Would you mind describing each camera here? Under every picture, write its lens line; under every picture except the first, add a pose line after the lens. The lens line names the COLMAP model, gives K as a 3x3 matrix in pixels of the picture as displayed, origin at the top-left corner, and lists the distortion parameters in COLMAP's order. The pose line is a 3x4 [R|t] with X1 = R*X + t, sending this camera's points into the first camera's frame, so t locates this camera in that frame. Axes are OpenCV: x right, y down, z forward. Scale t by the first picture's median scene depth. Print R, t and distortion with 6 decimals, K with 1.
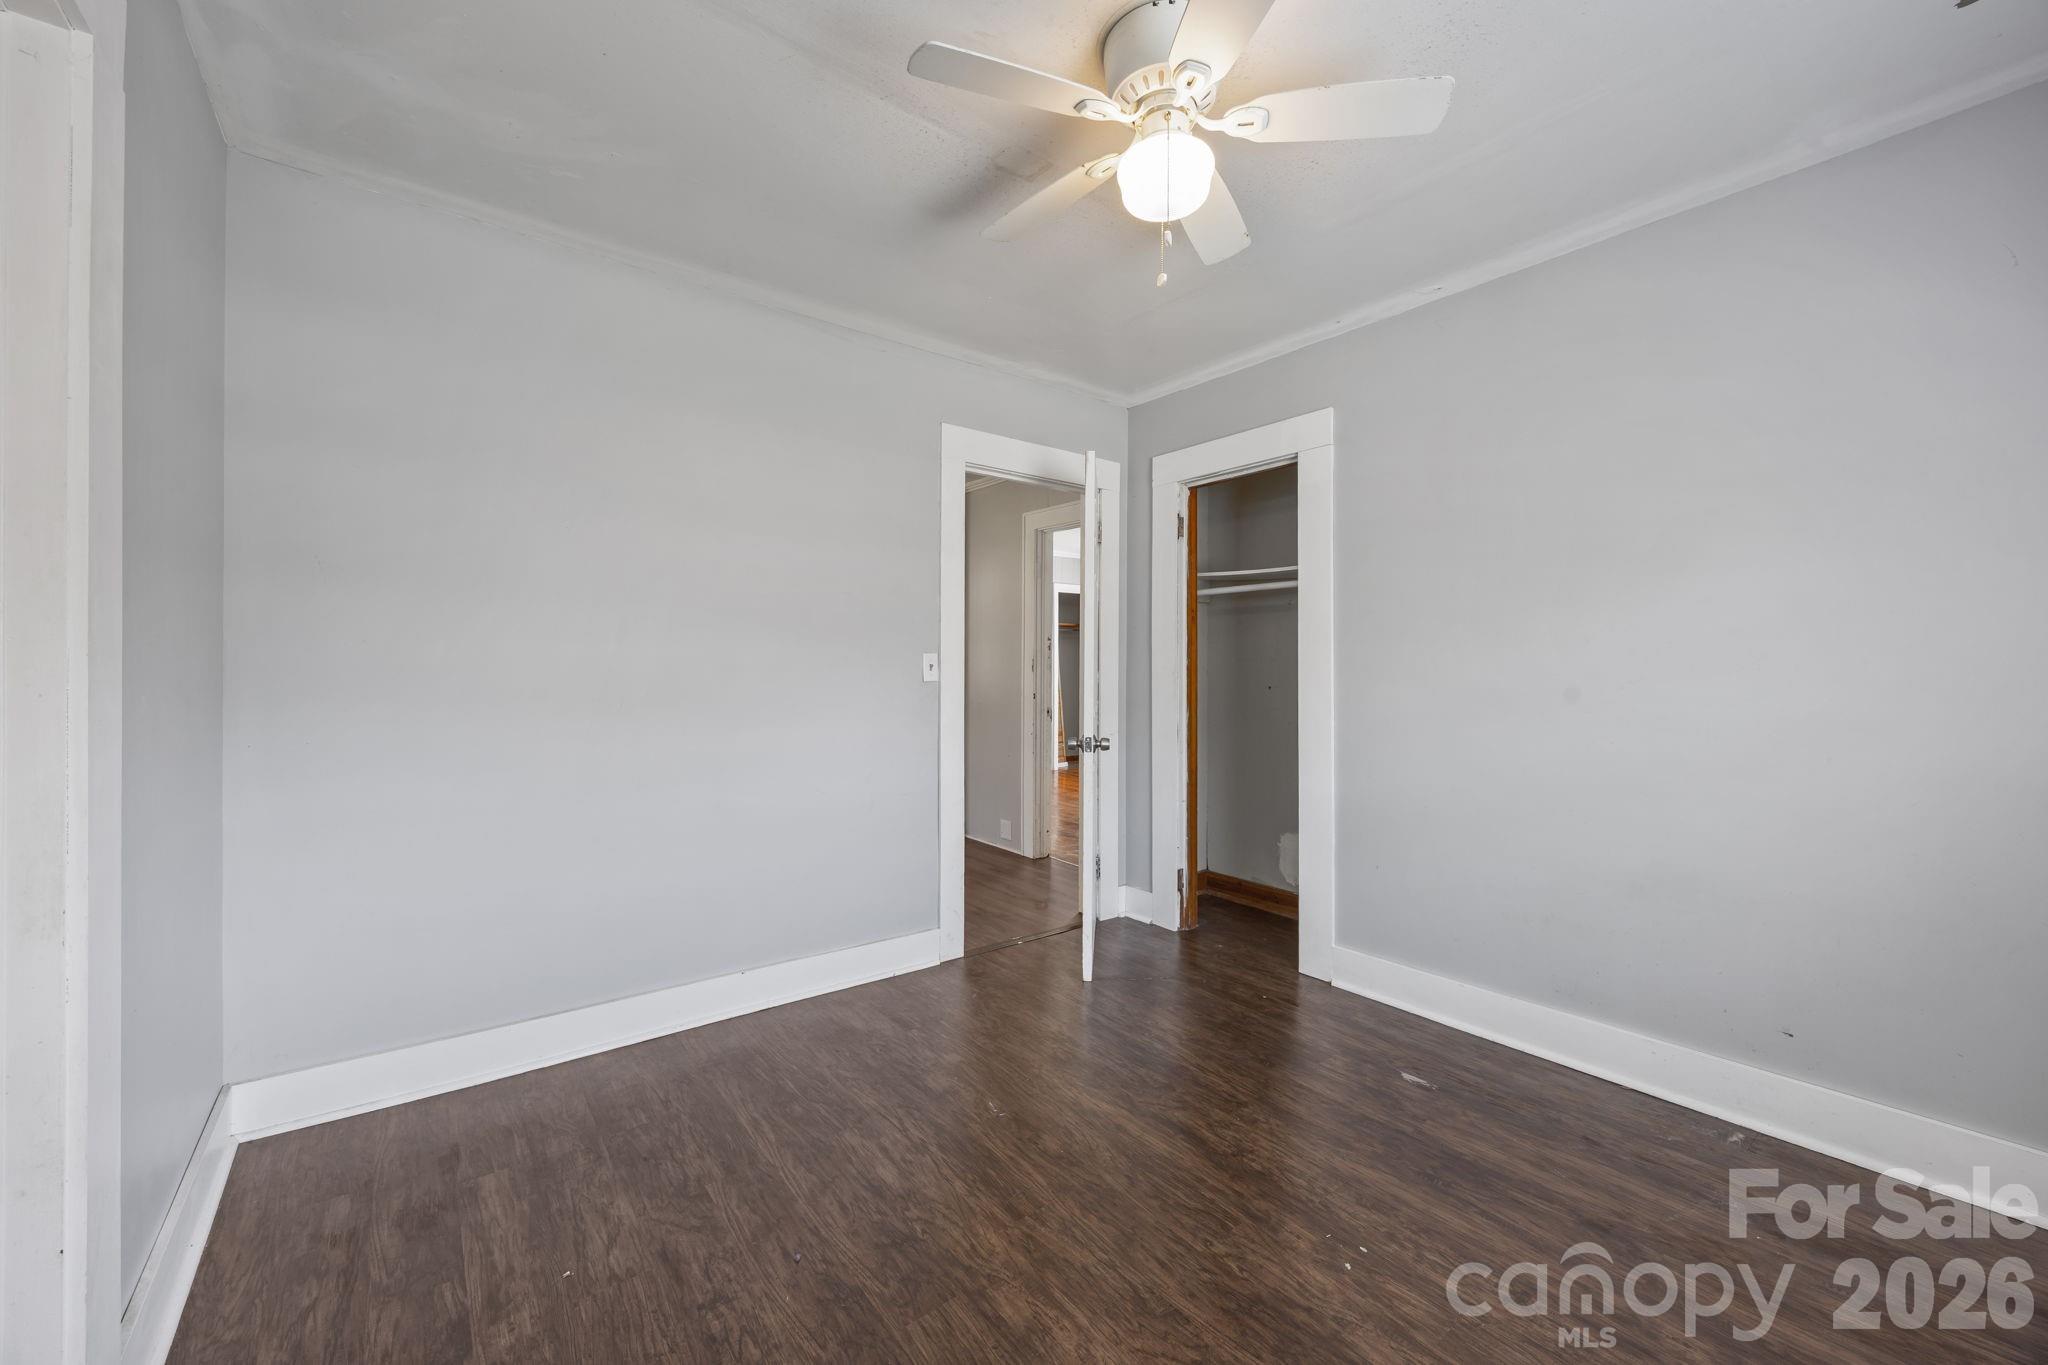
lens RADIAL K [[789.0, 0, 1017.9], [0, 789.0, 663.7], [0, 0, 1]] dist [-0.000491, -0.000113]
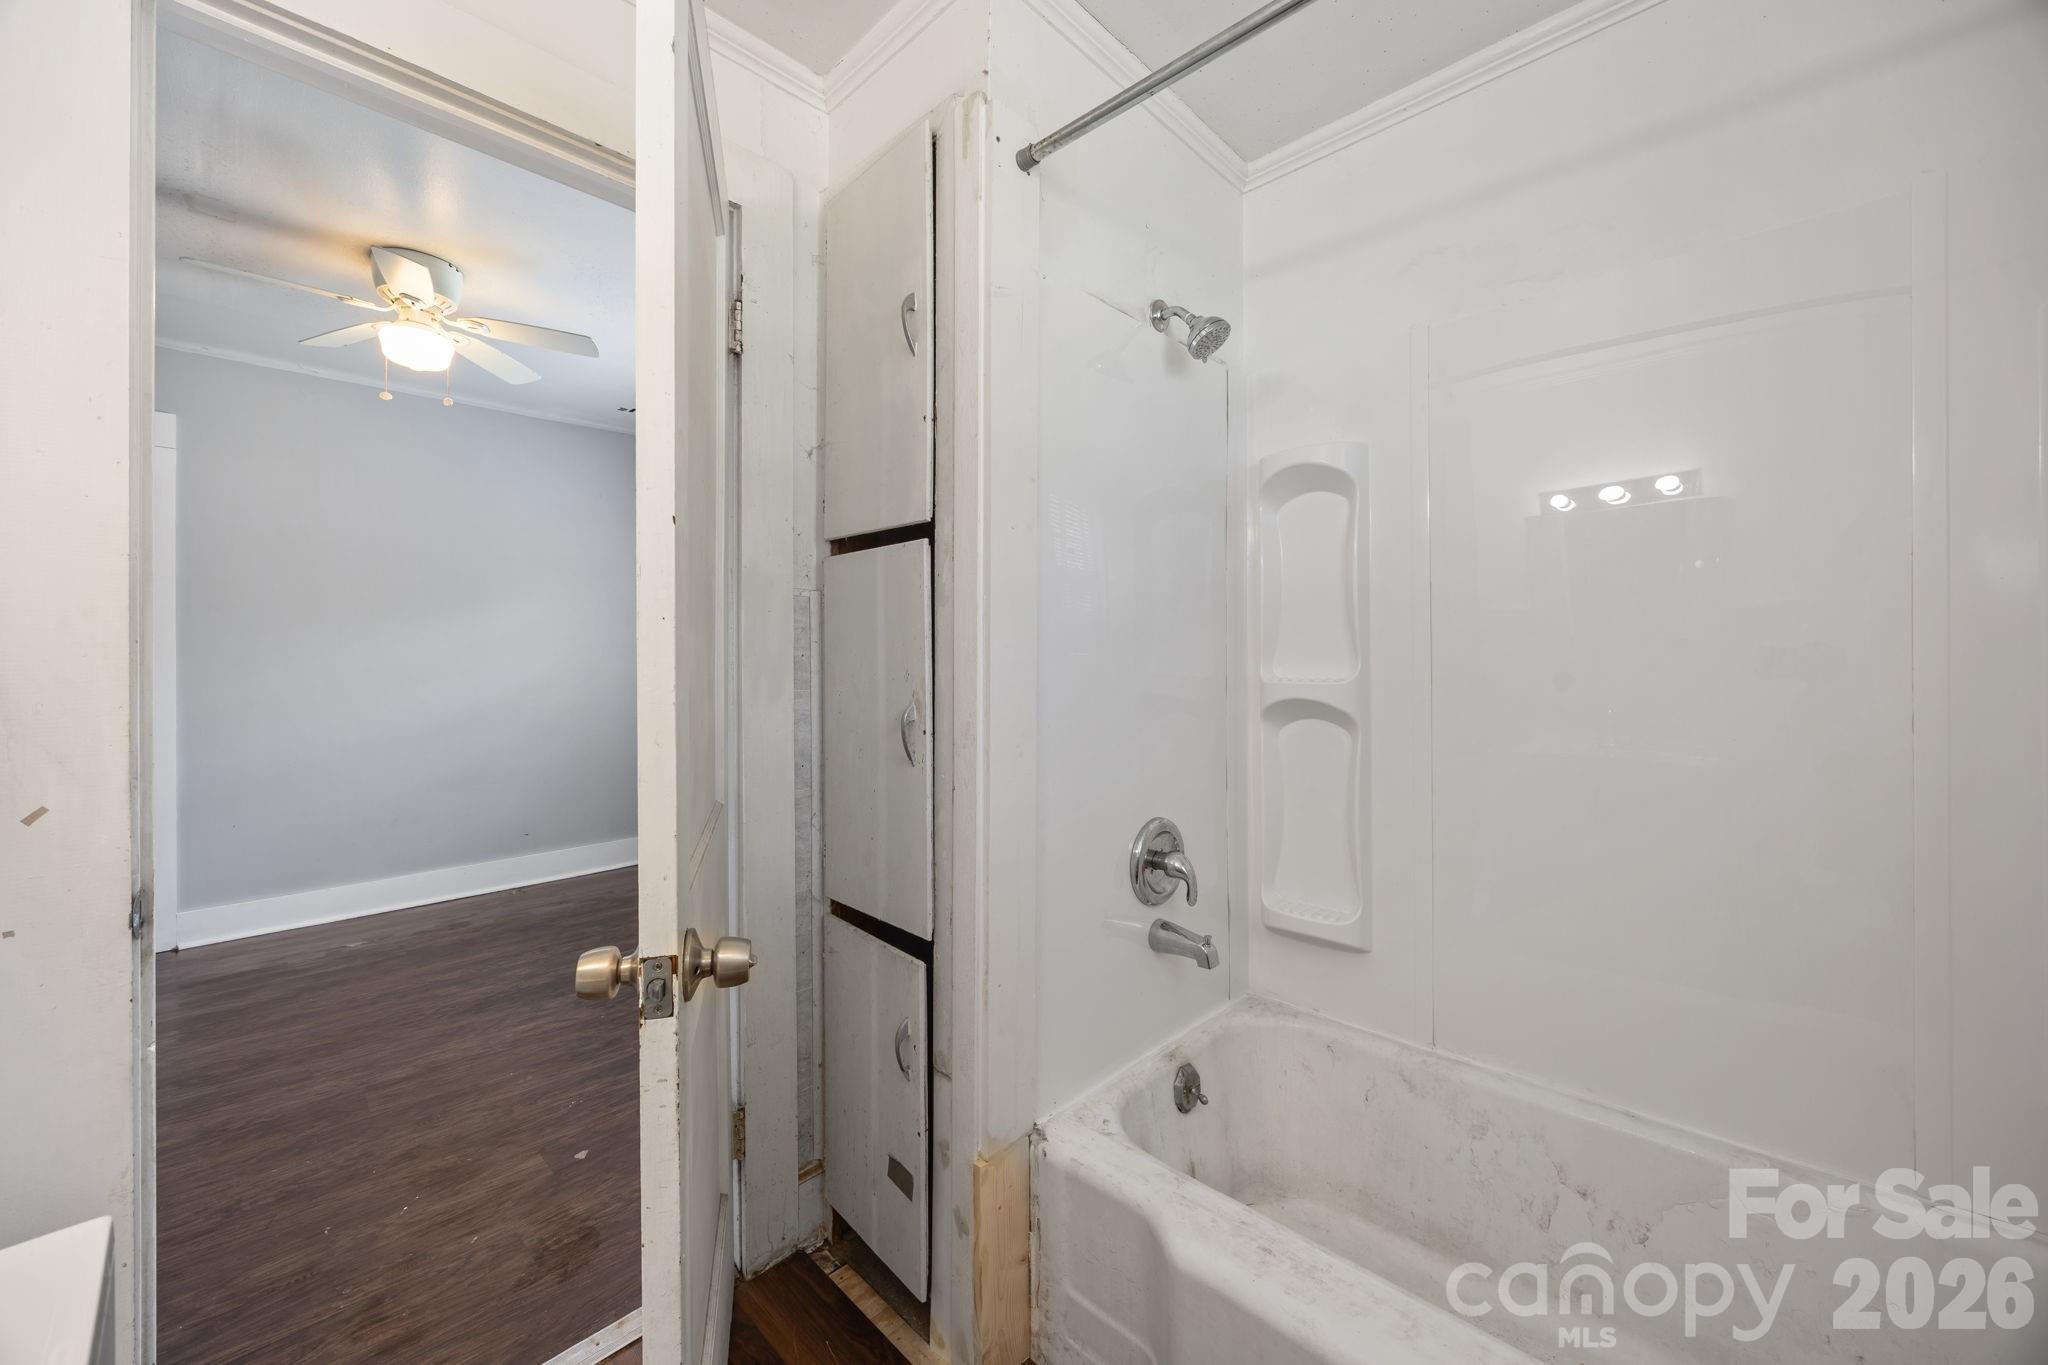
lens RADIAL K [[789.0, 0, 1017.9], [0, 789.0, 663.7], [0, 0, 1]] dist [-0.000491, -0.000113]
pose [[-0.146103, -0.005636, 0.989253, -1.453455], [-0.000856, 0.999984, 0.005571, 0.009686], [-0.989269, -0.000033, -0.146106, 0.032810]]
